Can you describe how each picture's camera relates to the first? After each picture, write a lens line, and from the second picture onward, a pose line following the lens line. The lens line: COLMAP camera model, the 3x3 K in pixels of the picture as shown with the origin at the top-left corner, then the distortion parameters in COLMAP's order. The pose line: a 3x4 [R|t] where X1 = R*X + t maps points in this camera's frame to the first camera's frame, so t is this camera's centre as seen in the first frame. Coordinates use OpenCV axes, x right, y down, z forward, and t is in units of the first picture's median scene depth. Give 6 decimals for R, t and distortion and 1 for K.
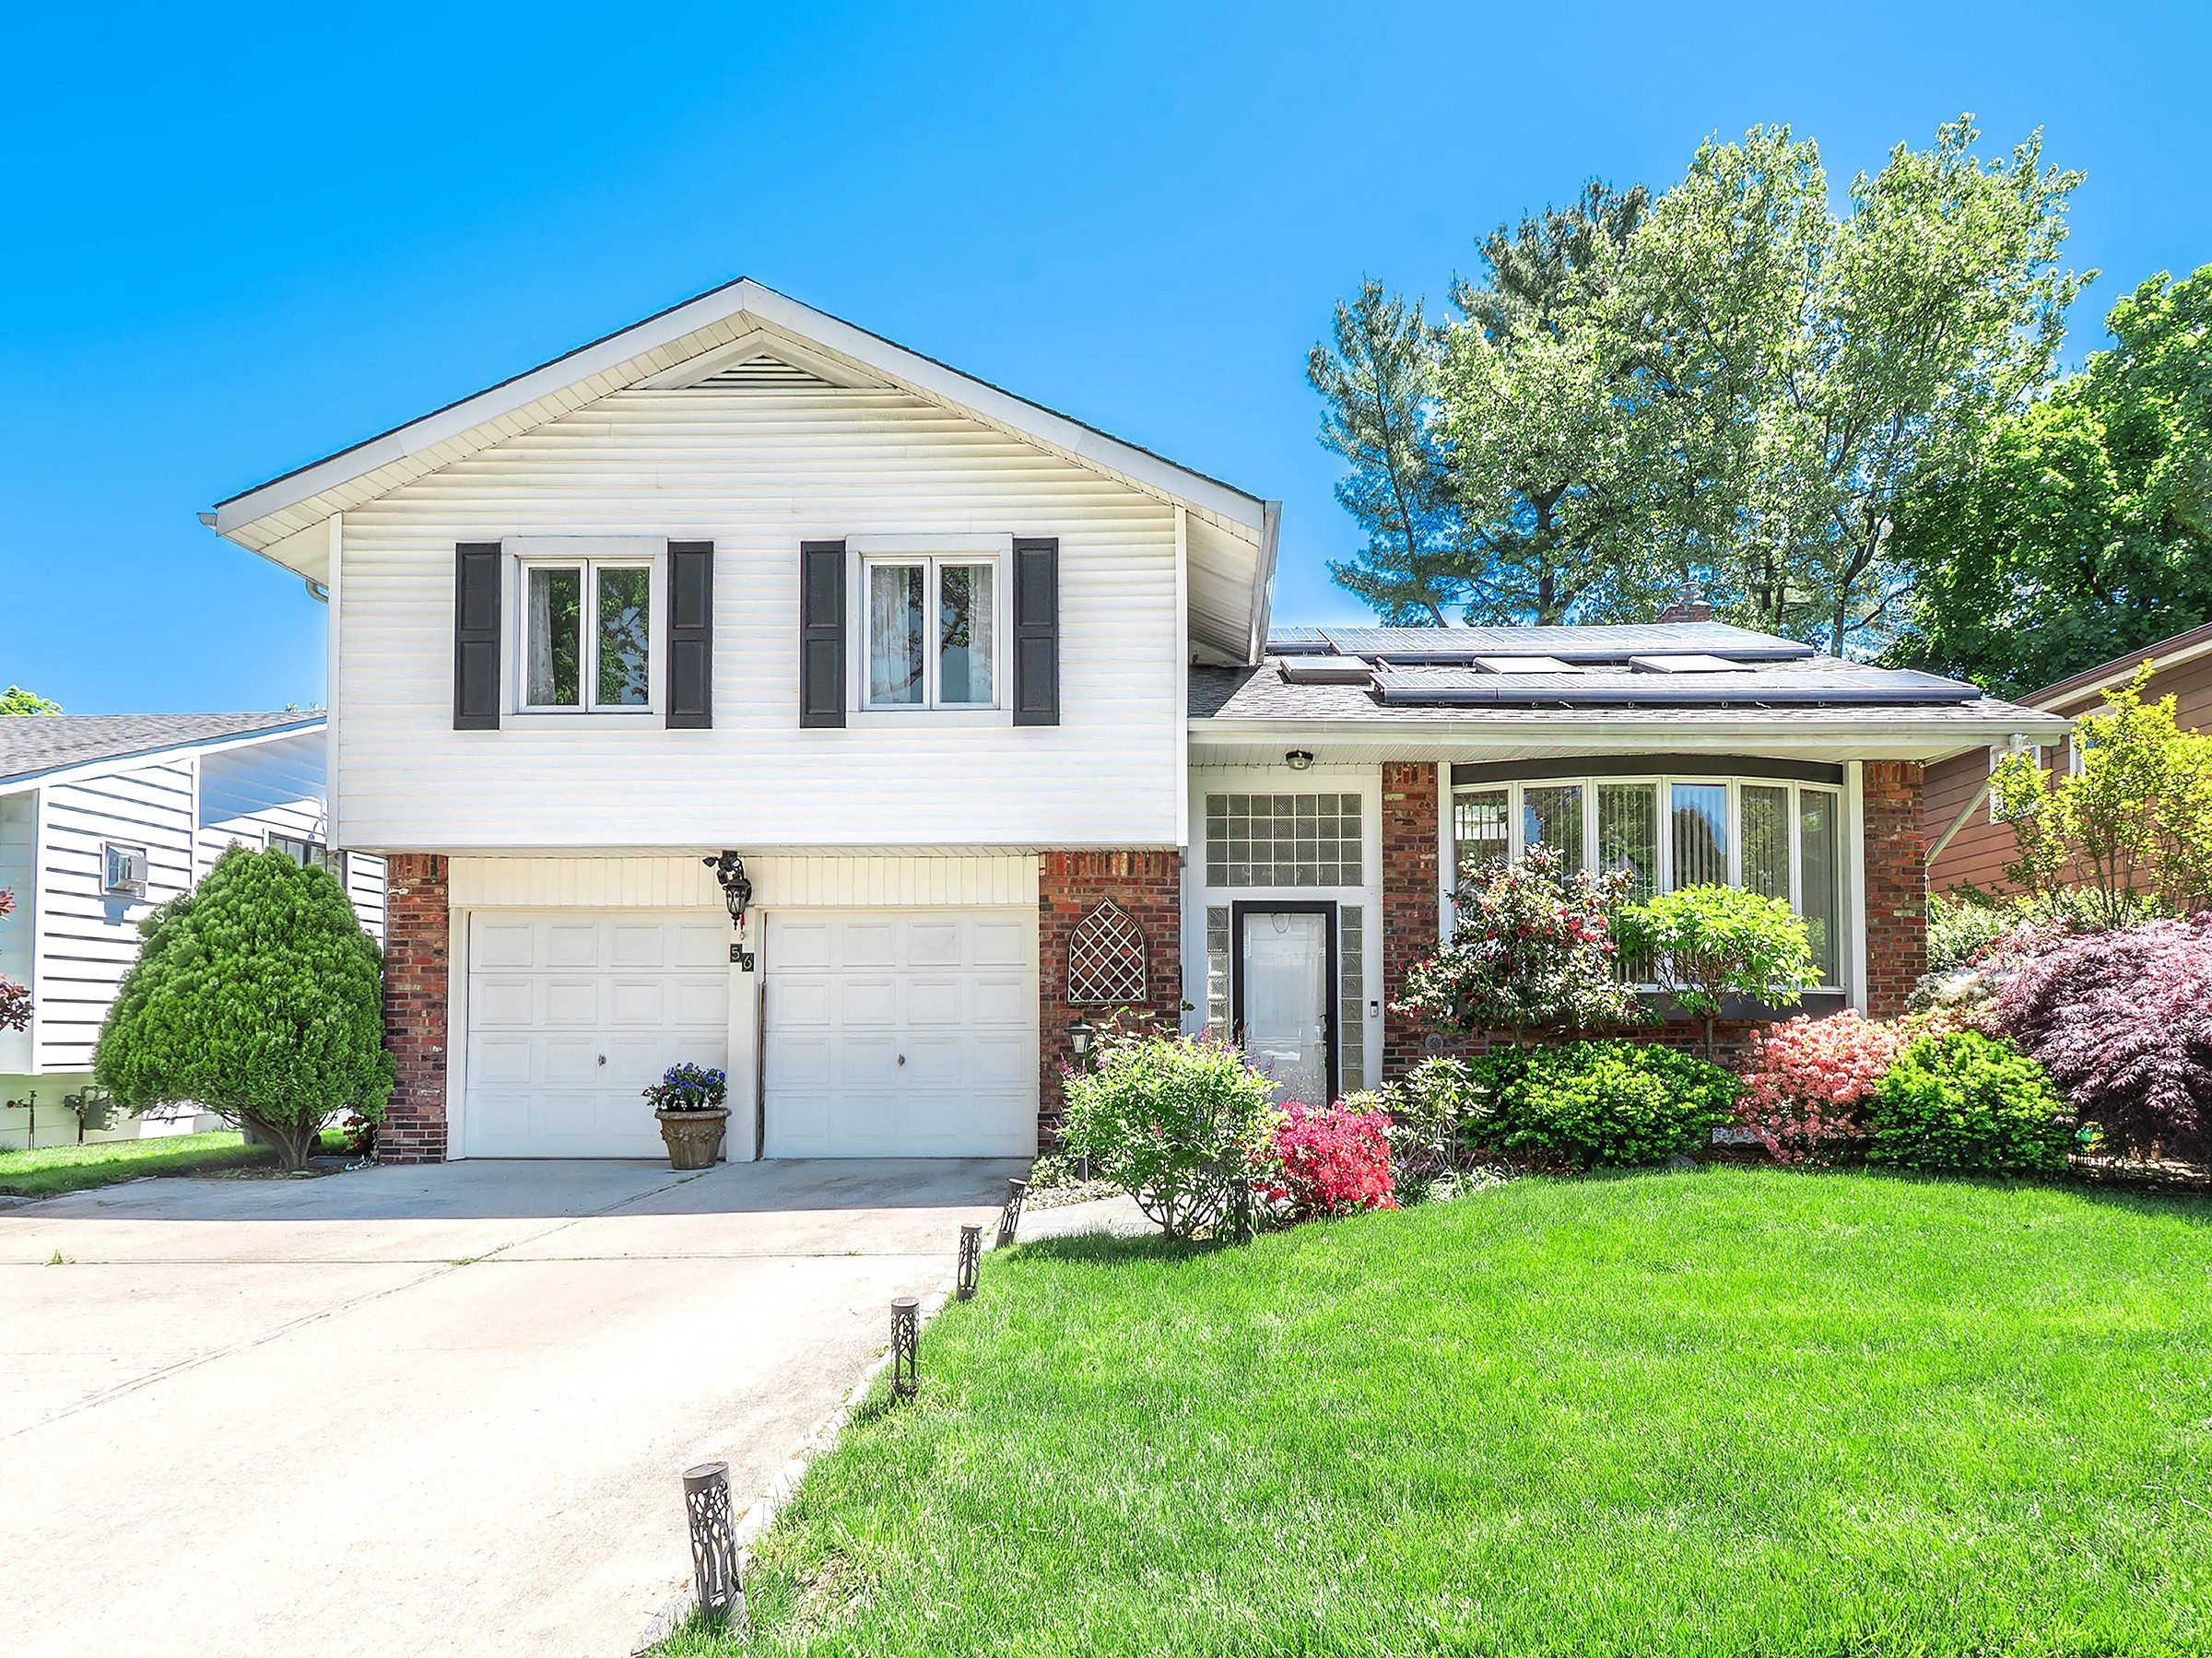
lens RADIAL K [[1036.2, 0, 1227.4], [0, 1036.2, 765.2], [0, 0, 1]] dist [-0.000475, -0.000402]
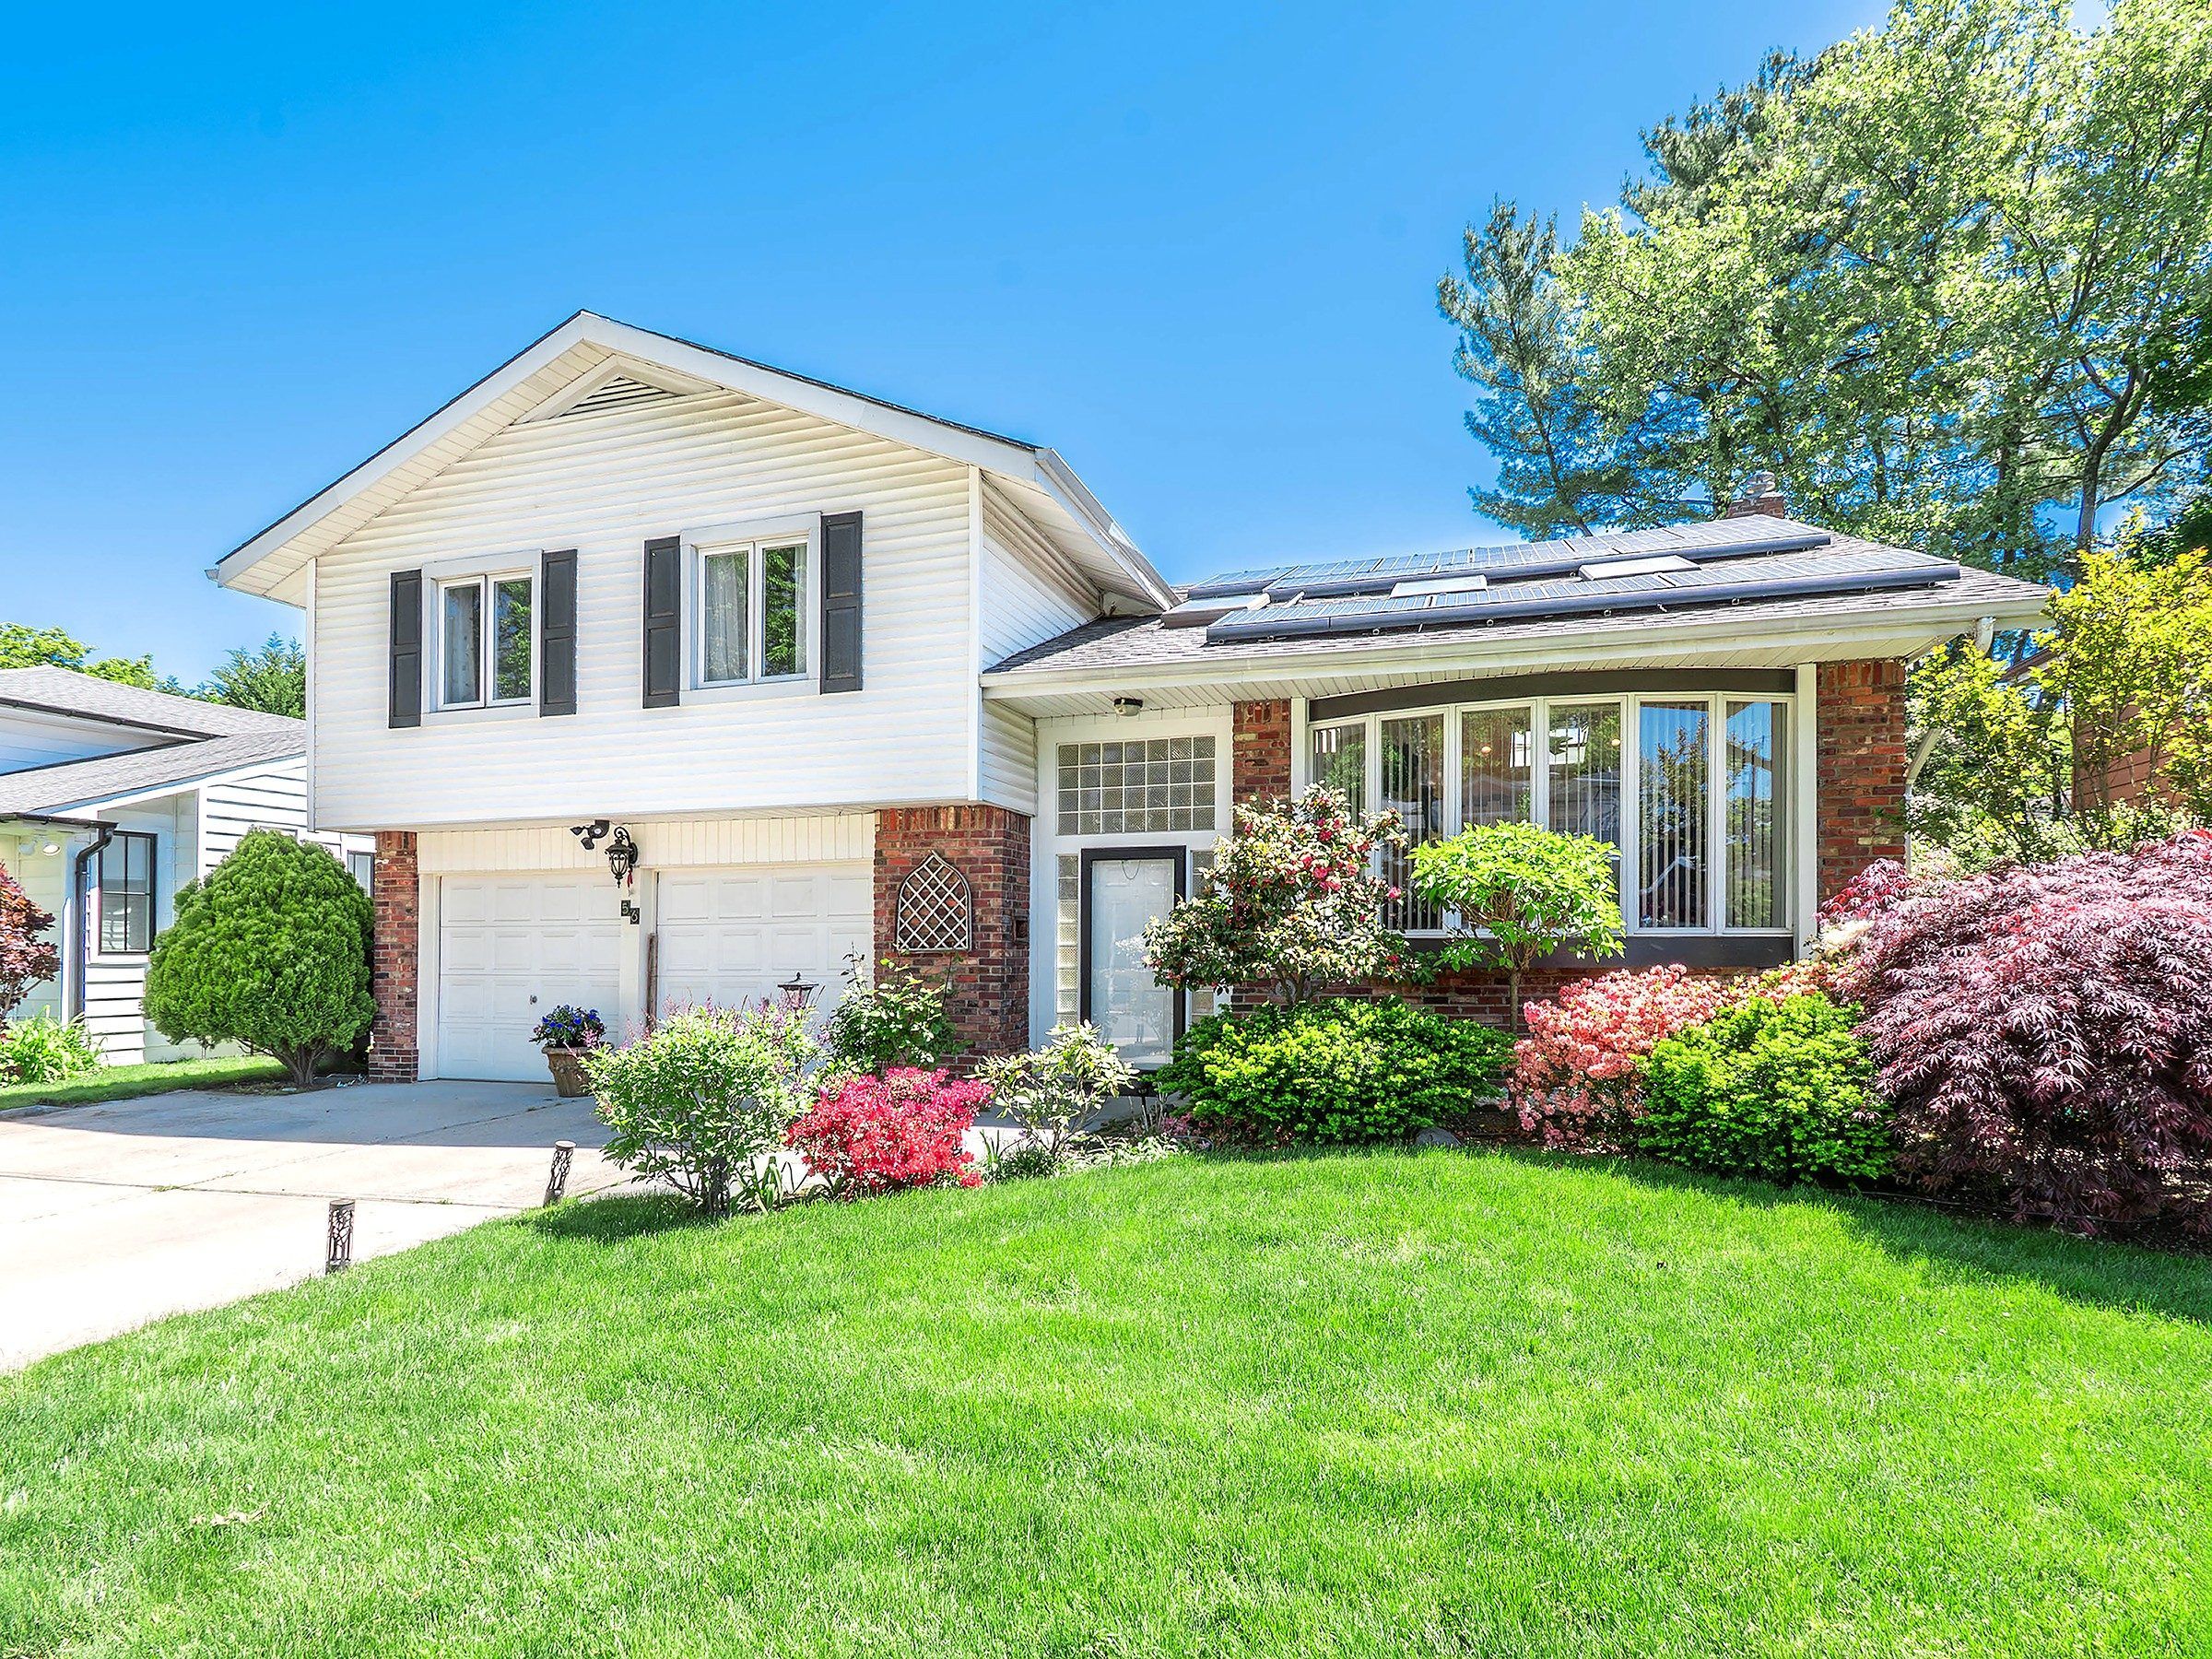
lens RADIAL K [[949.1, 0, 1229.9], [0, 949.1, 733.0], [0, 0, 1]] dist [-0.001880, -0.000166]
pose [[0.966686, -0.054231, -0.250153, 0.426847], [0.062700, 0.997693, 0.026009, 0.003035], [0.248166, -0.040827, 0.967857, 0.155781]]
